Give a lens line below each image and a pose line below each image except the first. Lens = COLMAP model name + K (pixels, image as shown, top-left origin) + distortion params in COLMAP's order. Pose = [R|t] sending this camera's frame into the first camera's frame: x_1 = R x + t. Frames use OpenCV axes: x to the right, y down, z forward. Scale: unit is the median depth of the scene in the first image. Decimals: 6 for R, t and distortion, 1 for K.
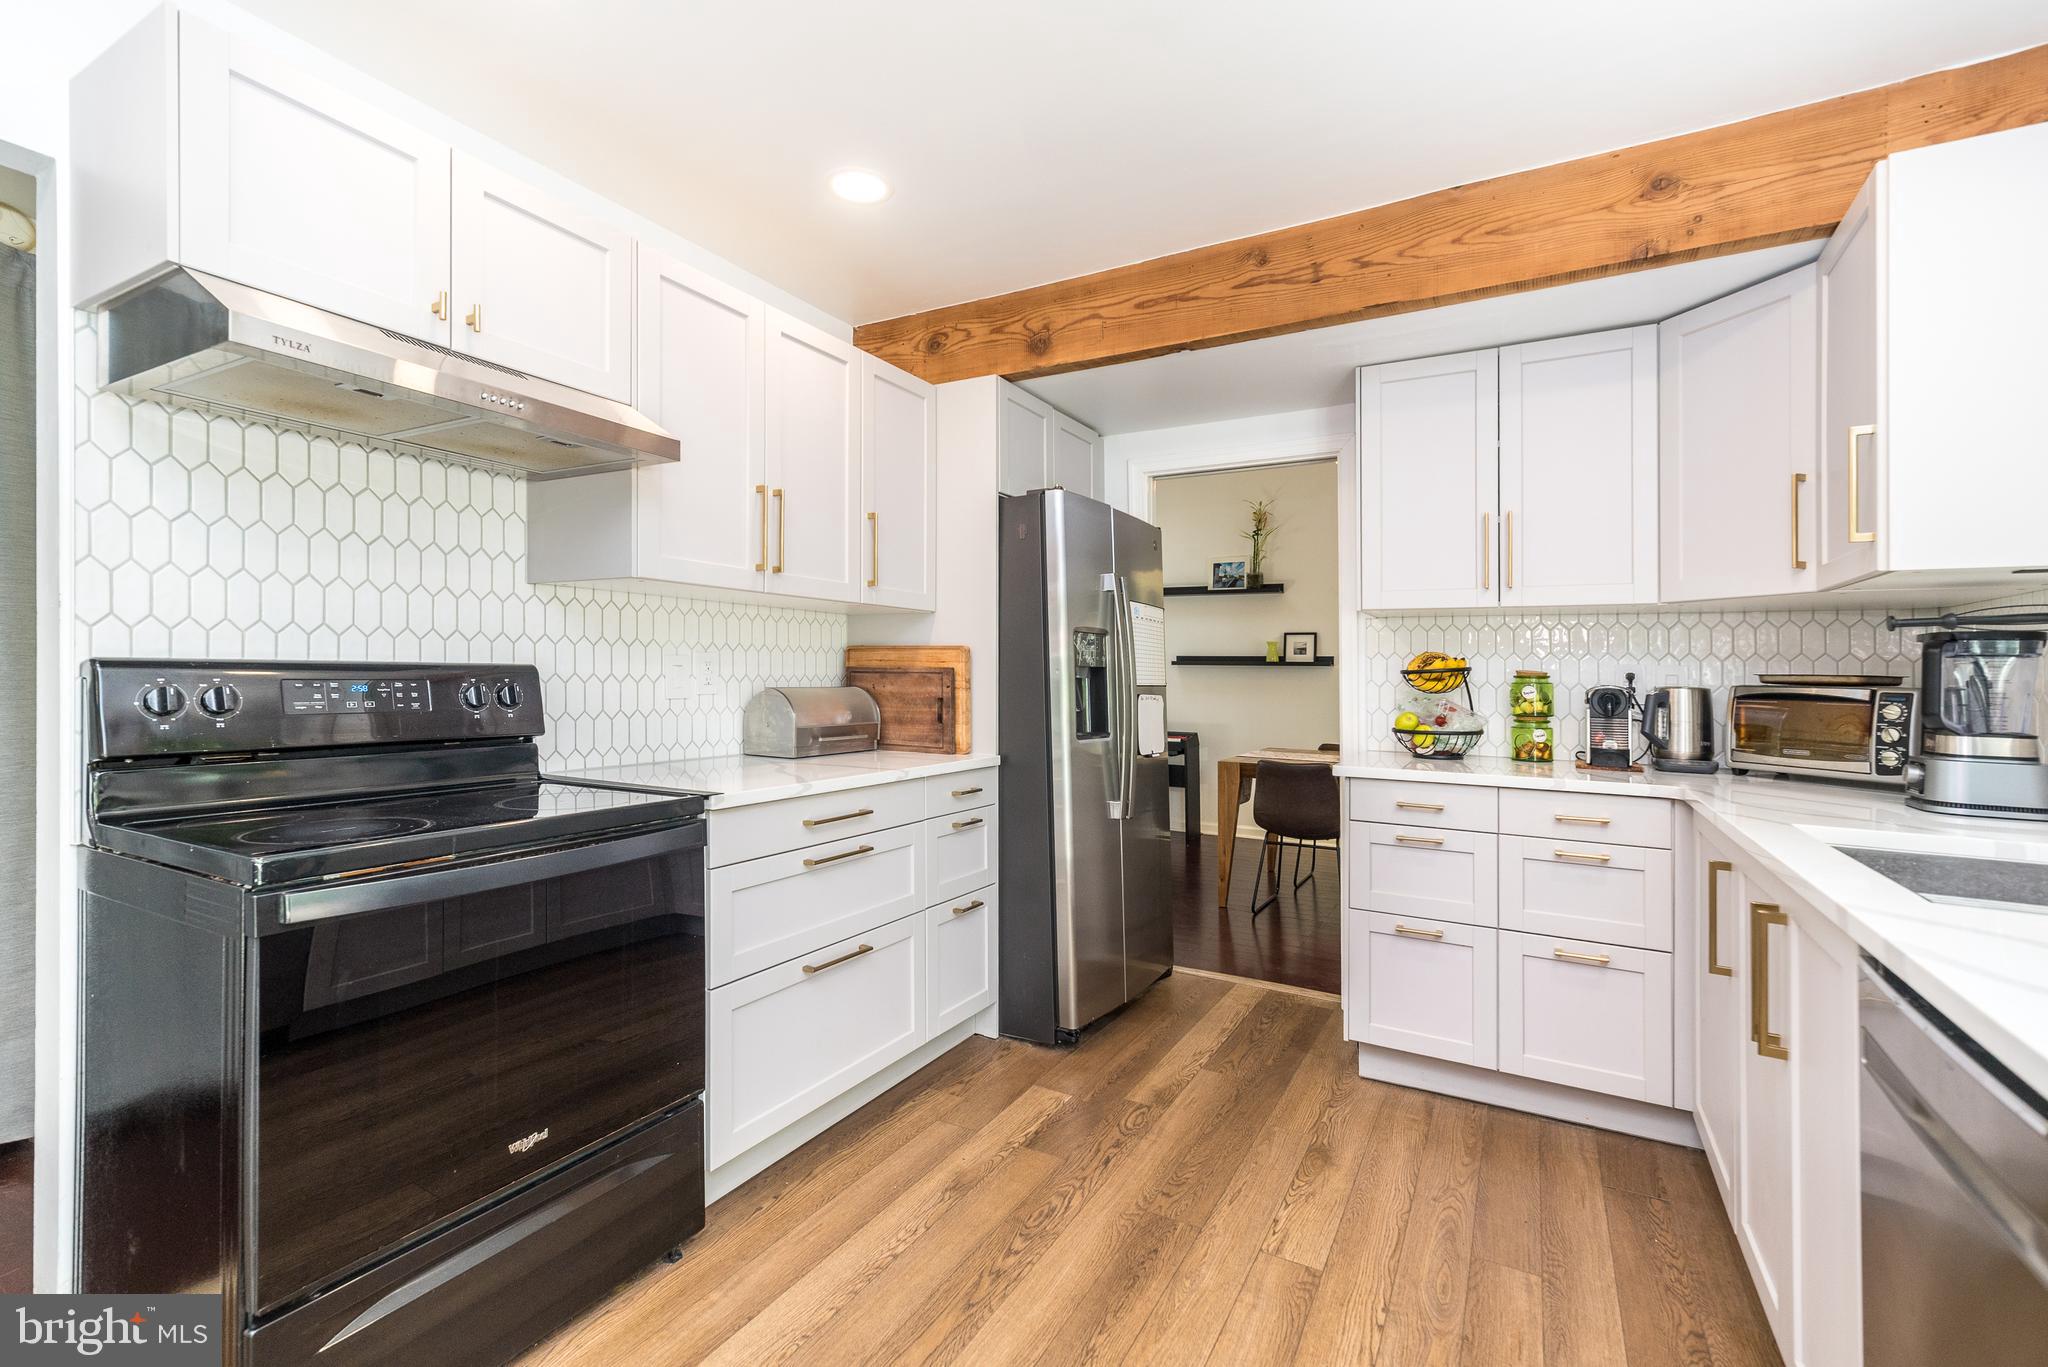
lens RADIAL K [[907.5, 0, 1023.6], [0, 907.5, 682.9], [0, 0, 1]] dist [0.007232, -0.000989]
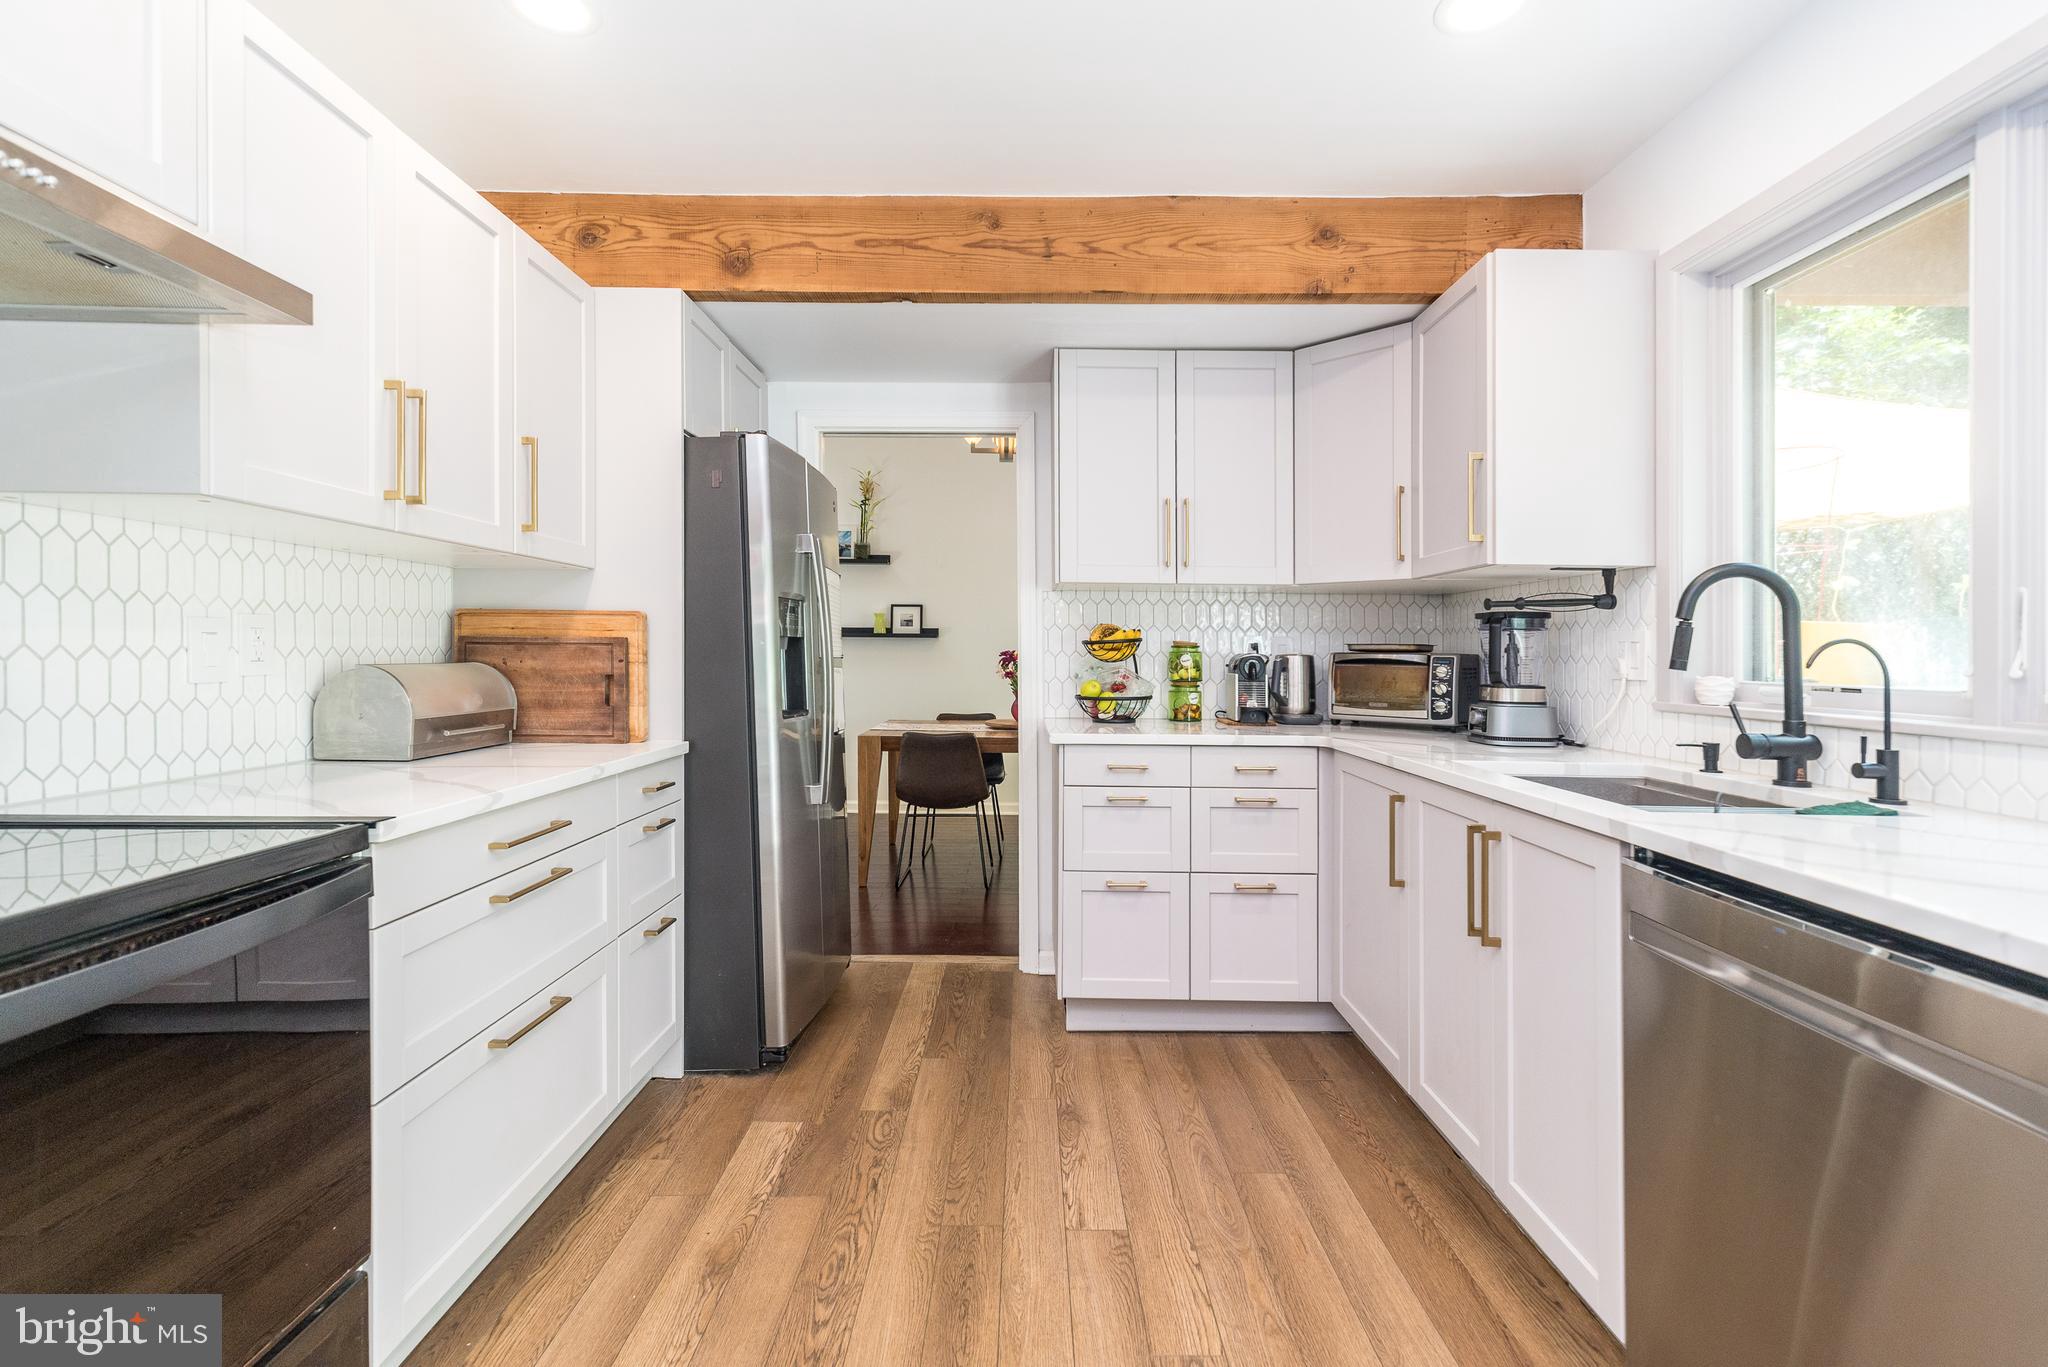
lens RADIAL K [[915.6, 0, 1029.9], [0, 915.6, 656.4], [0, 0, 1]] dist [0.006785, -0.000191]
pose [[0.869337, -0.008267, 0.494150, -0.187109], [0.007884, 0.999965, 0.002860, 0.000976], [-0.494156, 0.001409, 0.869372, 0.112400]]
